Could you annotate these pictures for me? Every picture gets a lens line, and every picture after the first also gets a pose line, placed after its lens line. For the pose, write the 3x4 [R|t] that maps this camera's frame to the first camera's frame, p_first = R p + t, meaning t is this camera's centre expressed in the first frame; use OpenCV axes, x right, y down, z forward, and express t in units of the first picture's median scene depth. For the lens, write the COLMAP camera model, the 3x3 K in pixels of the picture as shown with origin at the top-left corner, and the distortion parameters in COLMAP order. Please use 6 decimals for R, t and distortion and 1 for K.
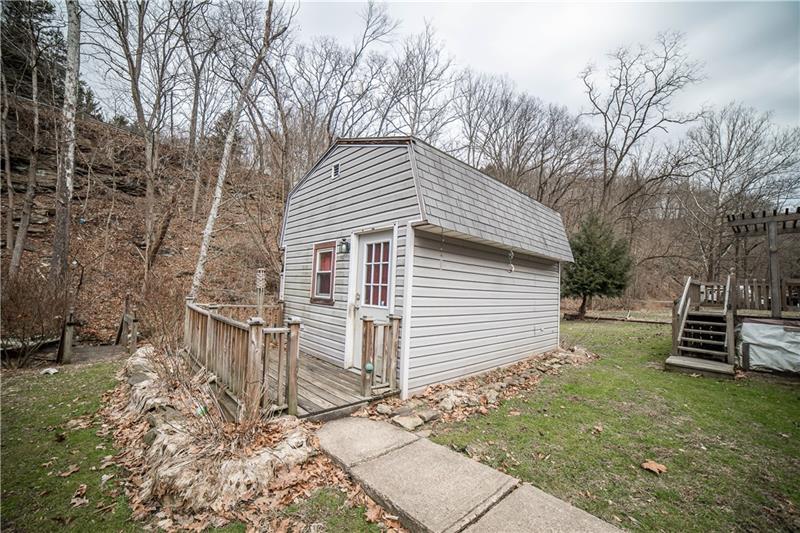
lens RADIAL K [[324.6, 0, 398.5], [0, 324.6, 266.8], [0, 0, 1]] dist [-0.106326, 0.036502]
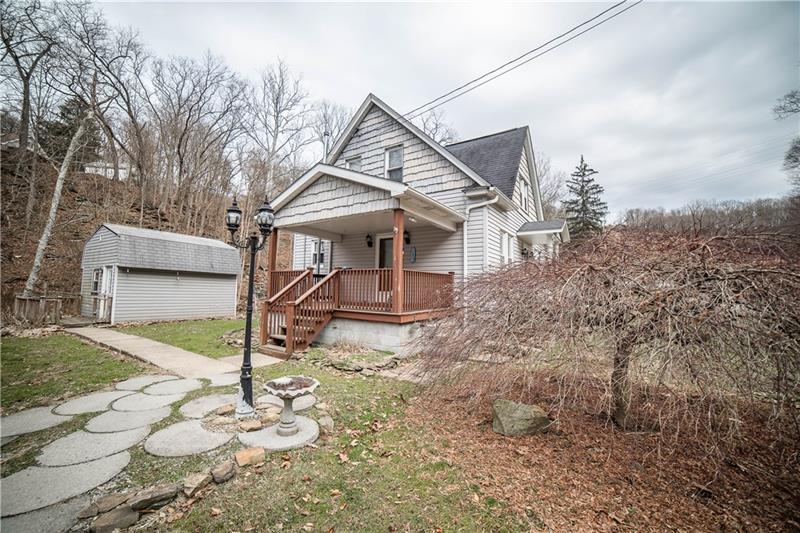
lens RADIAL K [[324.6, 0, 398.5], [0, 324.6, 266.8], [0, 0, 1]] dist [-0.106326, 0.036502]
pose [[0.954331, 0.002525, 0.298742, 0.409837], [-0.002180, 0.999997, -0.001489, -0.030586], [-0.298745, 0.000770, 0.954333, -0.595684]]
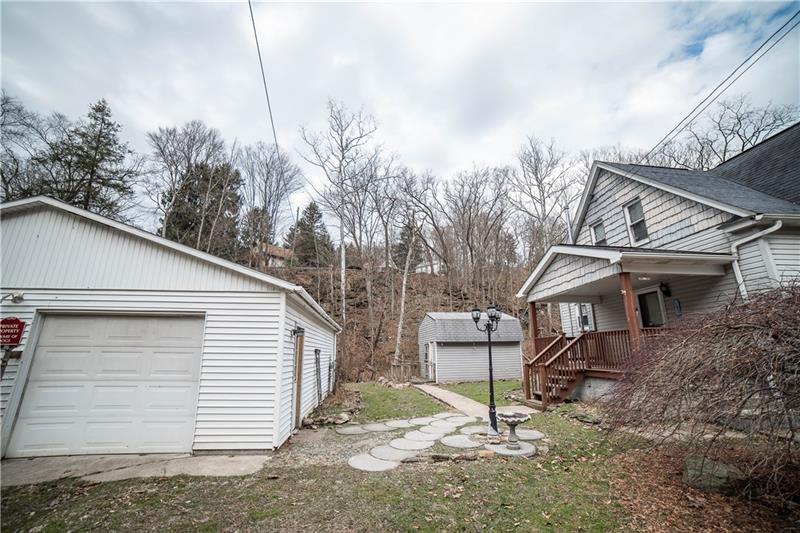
lens RADIAL K [[324.6, 0, 398.5], [0, 324.6, 266.8], [0, 0, 1]] dist [-0.106326, 0.036502]
pose [[0.836002, -0.185472, -0.516432, 0.494252], [0.075340, 0.971029, -0.226776, -0.039031], [0.543530, 0.150677, 0.825755, -0.721534]]
